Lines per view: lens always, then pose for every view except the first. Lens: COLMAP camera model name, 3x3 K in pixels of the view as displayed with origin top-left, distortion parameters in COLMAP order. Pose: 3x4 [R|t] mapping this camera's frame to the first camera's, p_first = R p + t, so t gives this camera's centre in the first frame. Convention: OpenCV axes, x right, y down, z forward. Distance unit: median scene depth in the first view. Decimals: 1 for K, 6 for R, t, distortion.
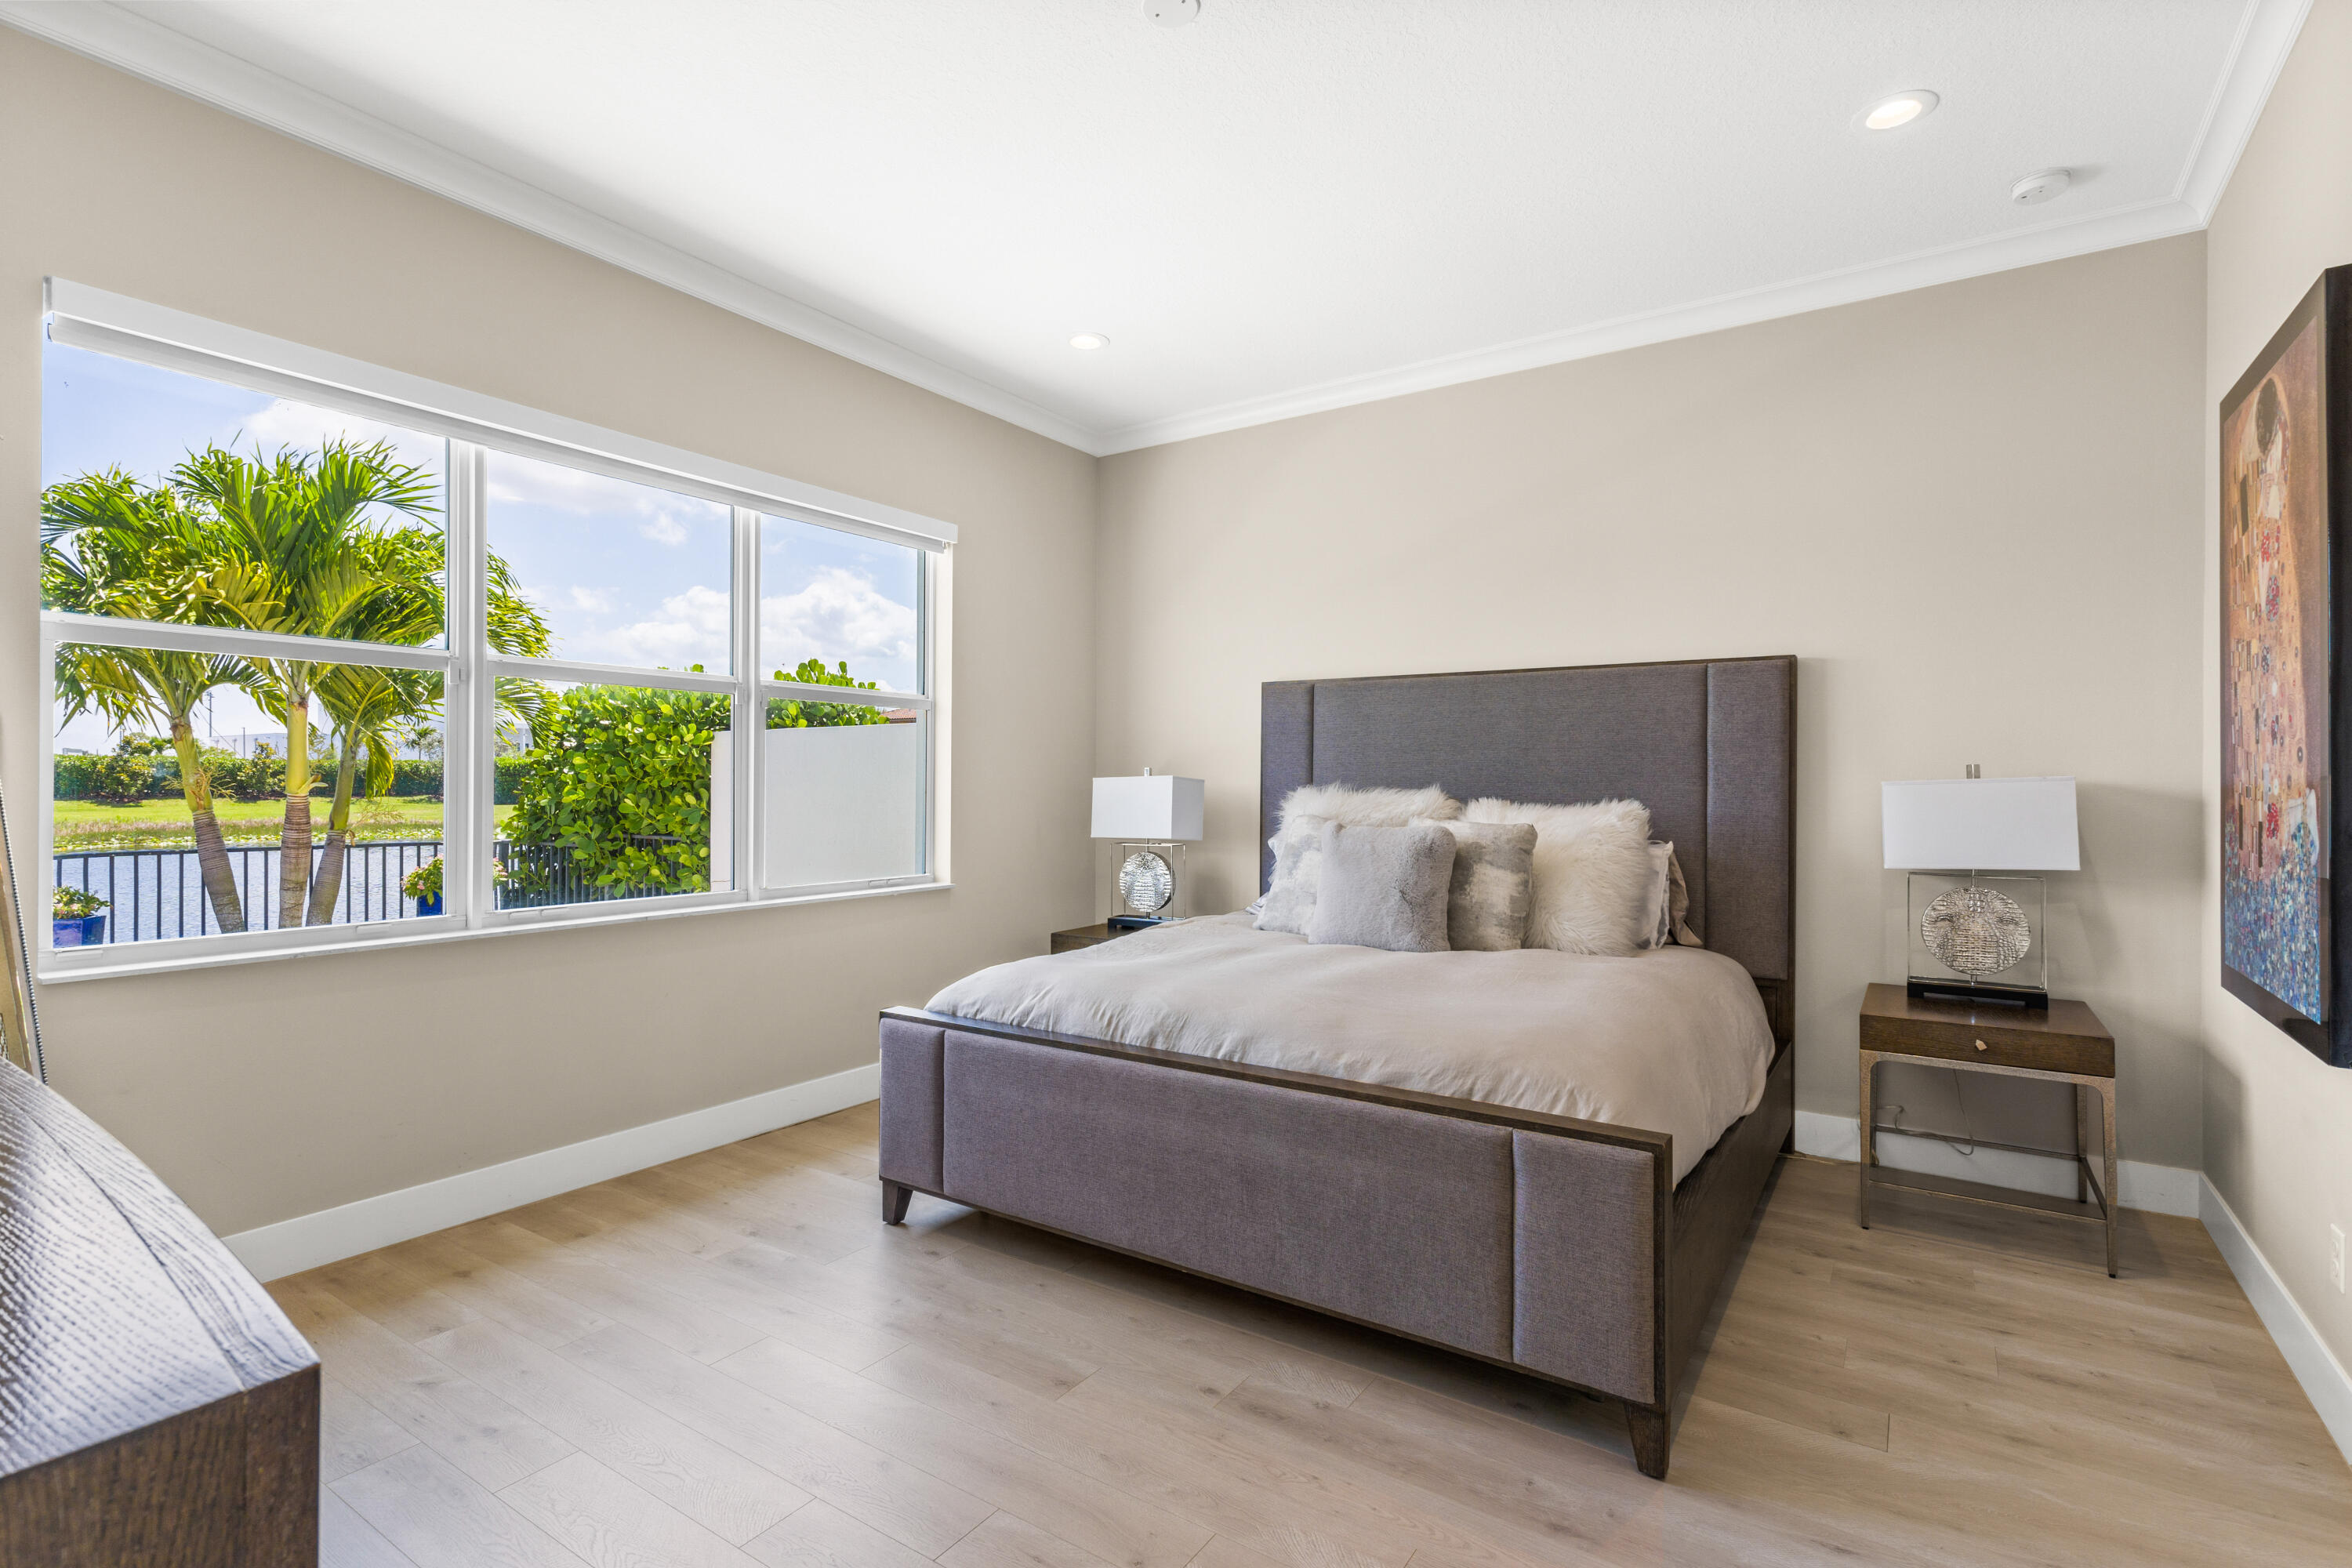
lens RADIAL K [[1121.6, 0, 1191.7], [0, 1121.6, 777.8], [0, 0, 1]] dist [0.019691, -0.004386]
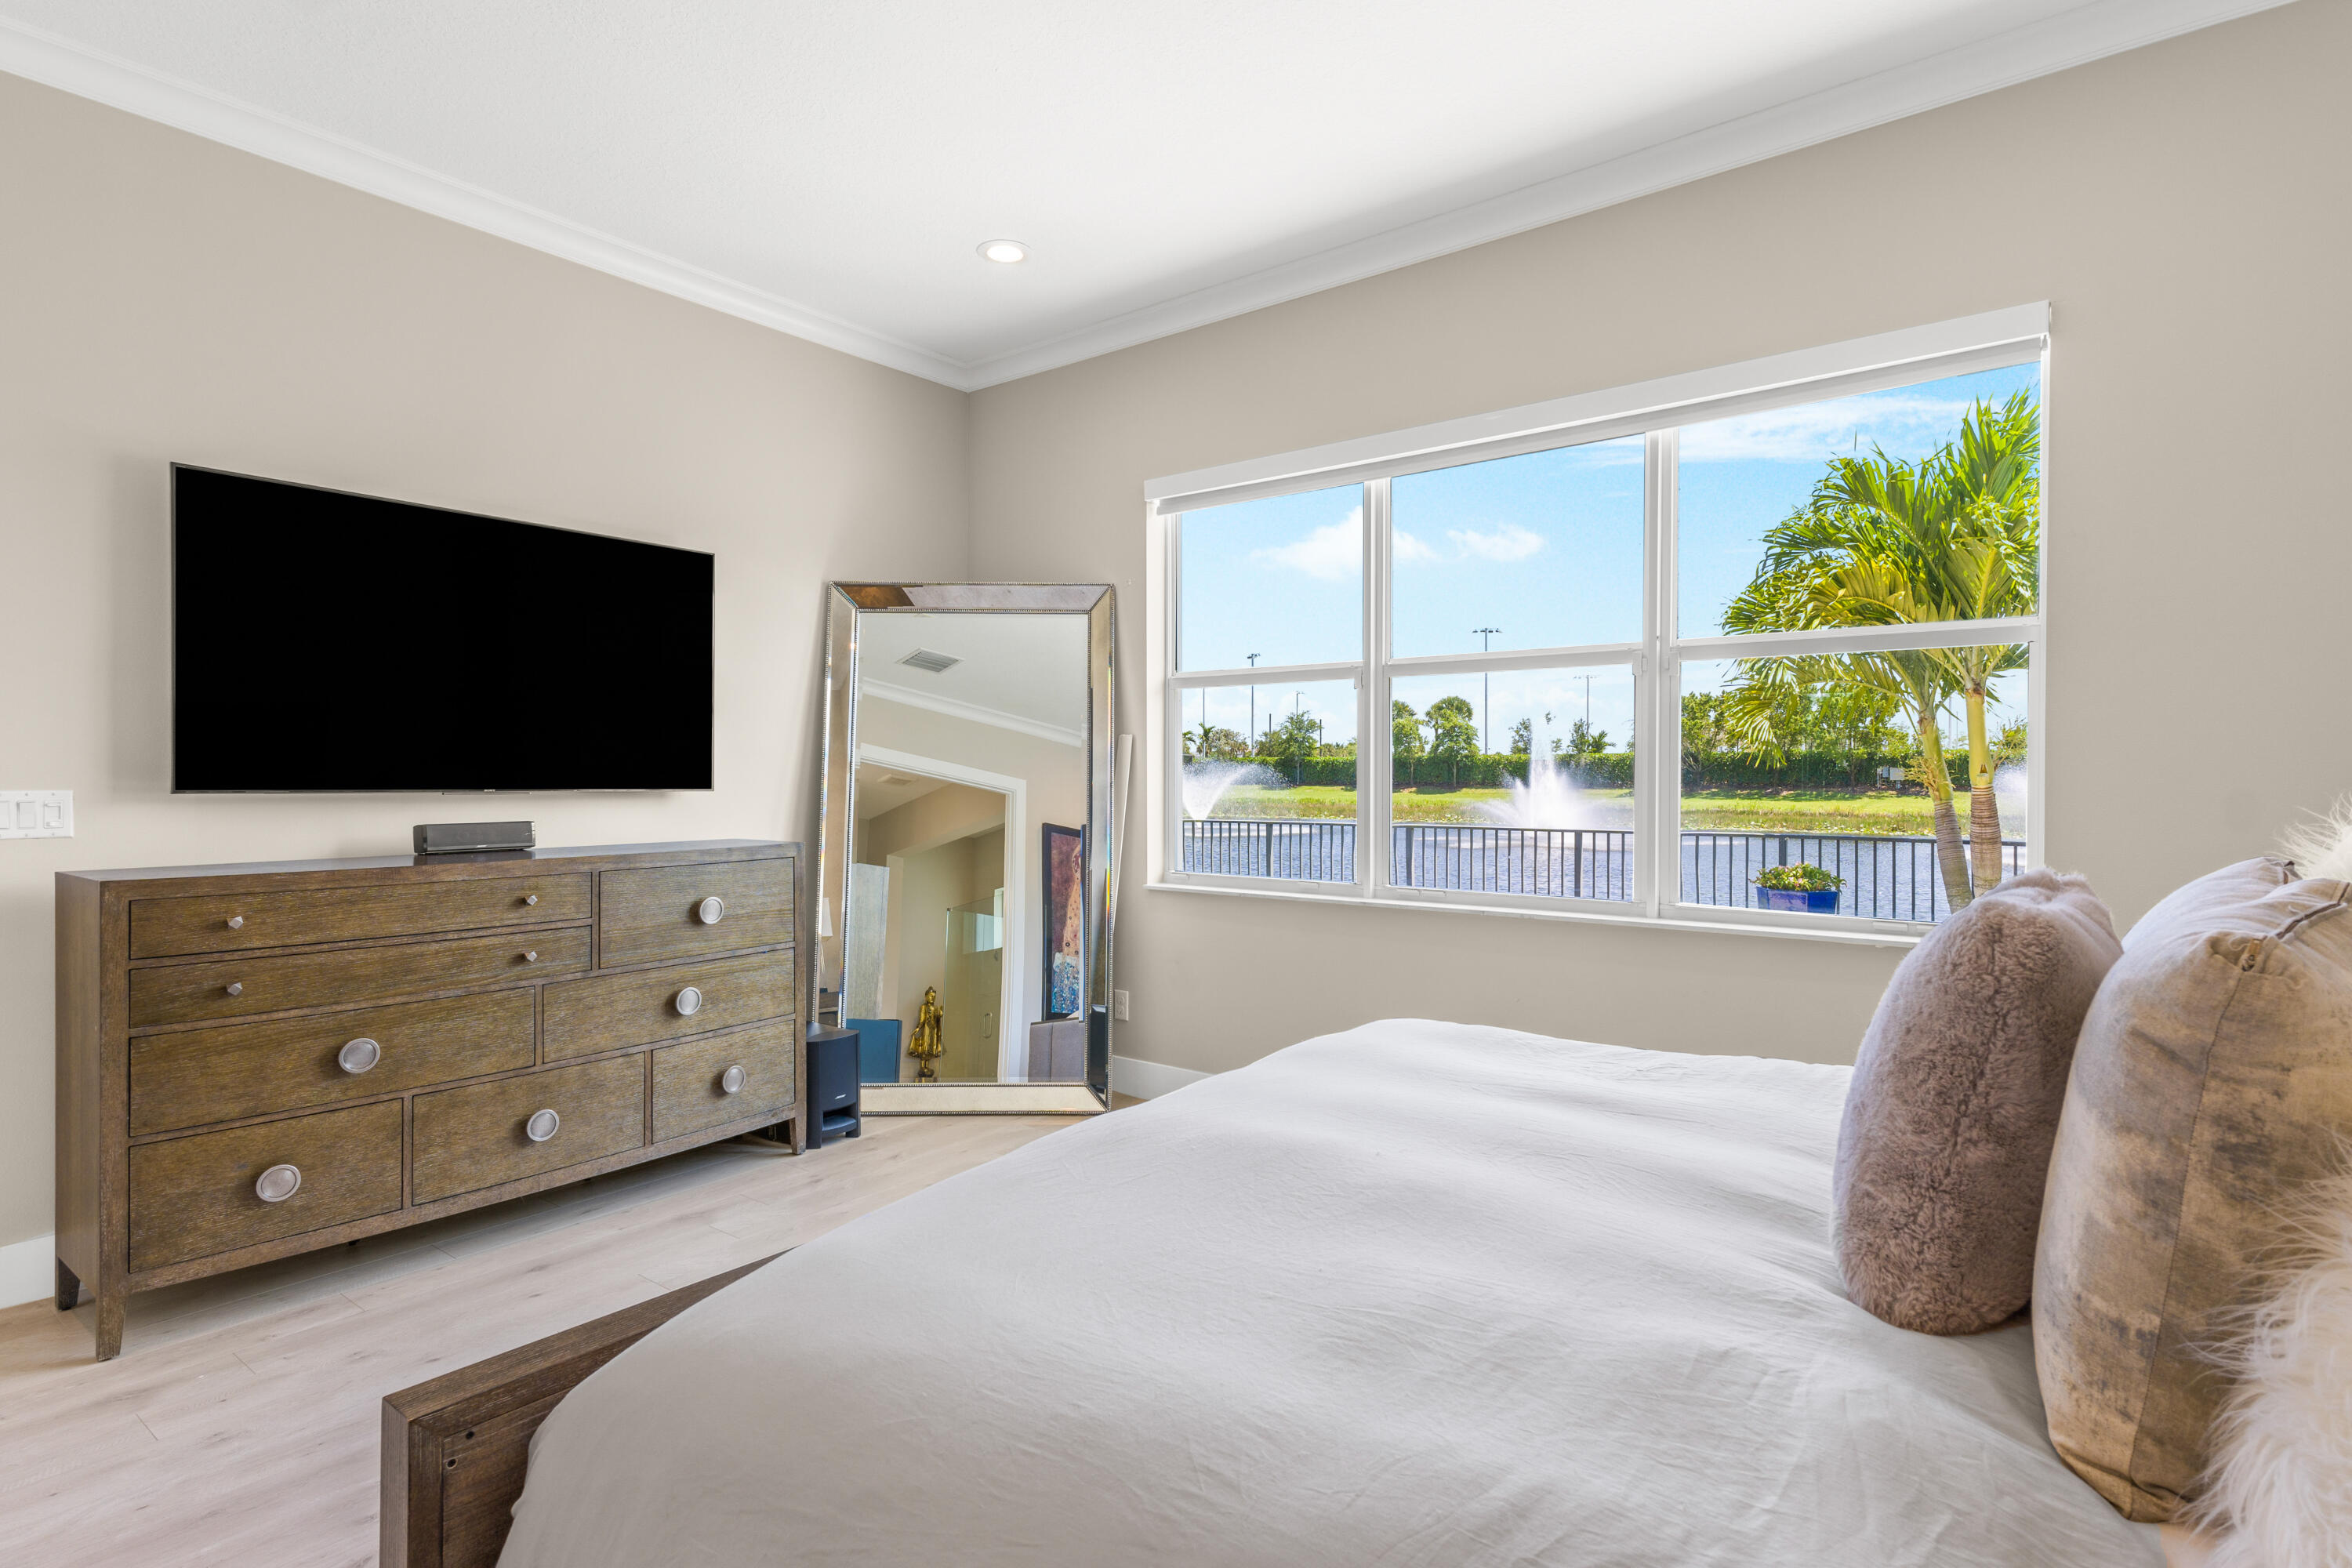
lens RADIAL K [[1192.9, 0, 1171.1], [0, 1192.9, 773.1], [0, 0, 1]] dist [0.028764, 0.000083]
pose [[-0.081916, -0.004121, -0.996631, 0.271922], [0.005359, 0.999975, -0.004575, 0.004573], [0.996625, -0.005716, -0.081891, 0.399156]]
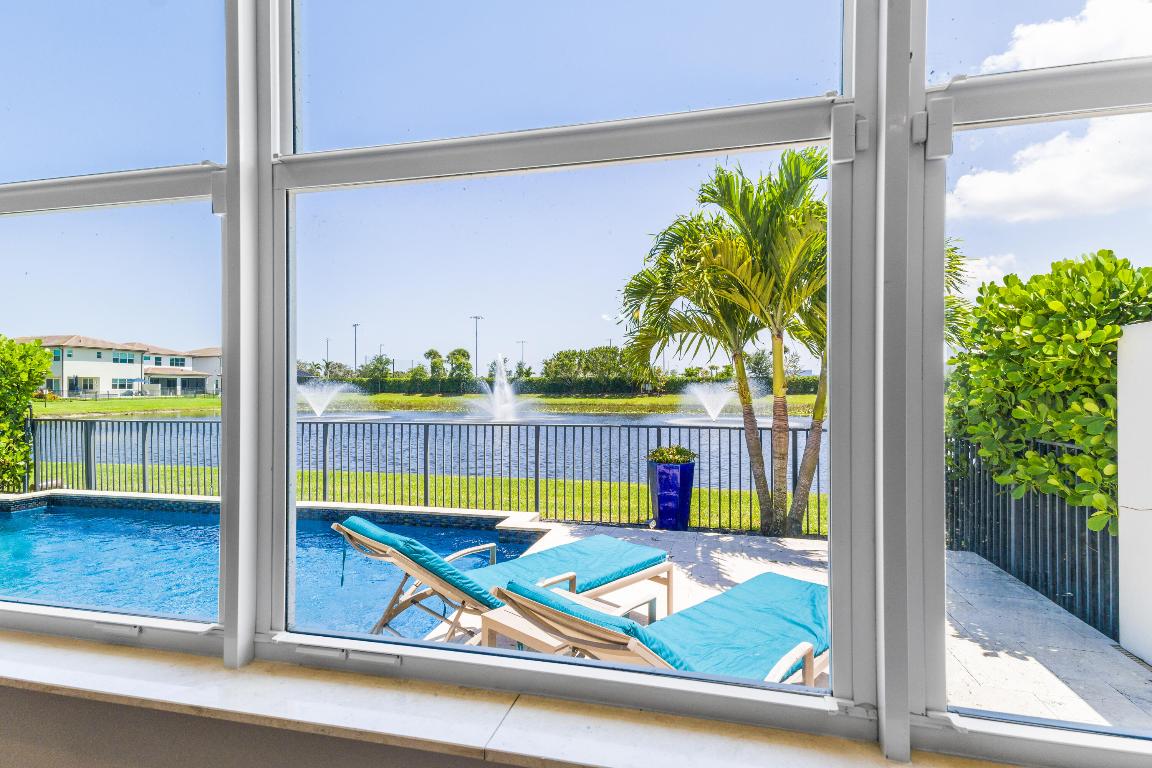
lens RADIAL K [[584.3, 0, 553.7], [0, 584.3, 395.0], [0, 0, 1]] dist [0.028764, 0.000083]
pose [[0.302744, 0.009559, -0.953024, -0.129645], [0.006834, 0.999902, 0.012200, 0.001860], [0.953048, -0.010206, 0.302649, 0.464193]]
